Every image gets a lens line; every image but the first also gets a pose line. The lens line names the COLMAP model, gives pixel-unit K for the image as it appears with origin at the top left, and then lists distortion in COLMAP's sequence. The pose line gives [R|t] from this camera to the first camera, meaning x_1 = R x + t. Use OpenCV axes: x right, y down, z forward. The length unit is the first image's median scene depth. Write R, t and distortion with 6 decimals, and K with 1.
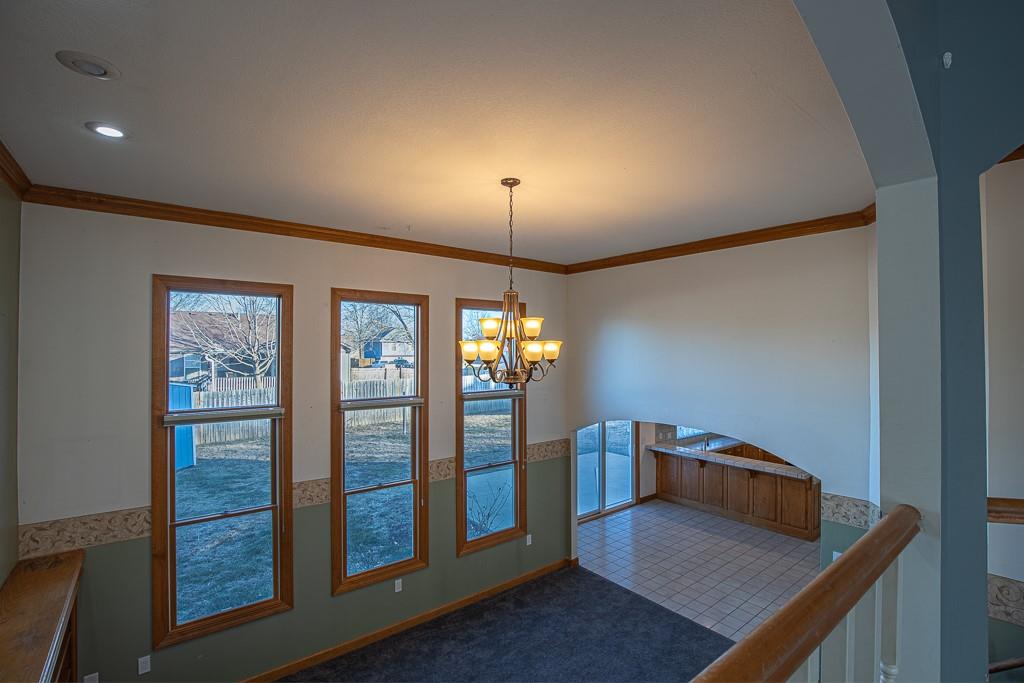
lens RADIAL K [[469.3, 0, 516.5], [0, 469.3, 342.4], [0, 0, 1]] dist [-0.021911, 0.003777]
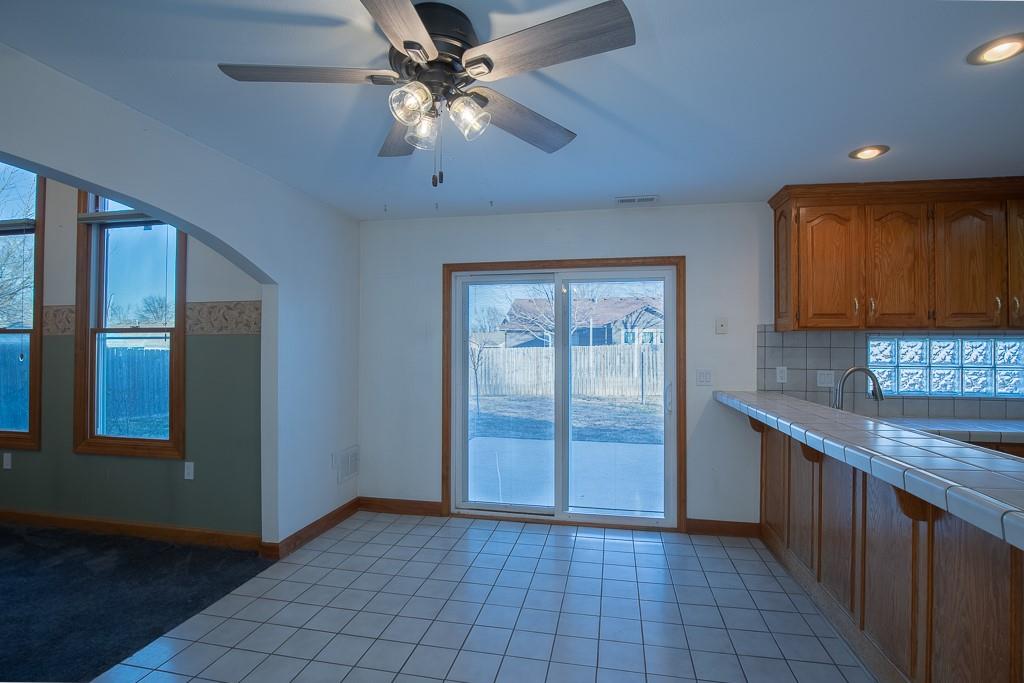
lens RADIAL K [[469.3, 0, 515.1], [0, 469.3, 344.5], [0, 0, 1]] dist [-0.021911, 0.003777]
pose [[0.644504, -0.003223, -0.764594, 0.510211], [0.006957, 0.999974, 0.001649, 0.194608], [0.764569, -0.006383, 0.644510, 0.673476]]
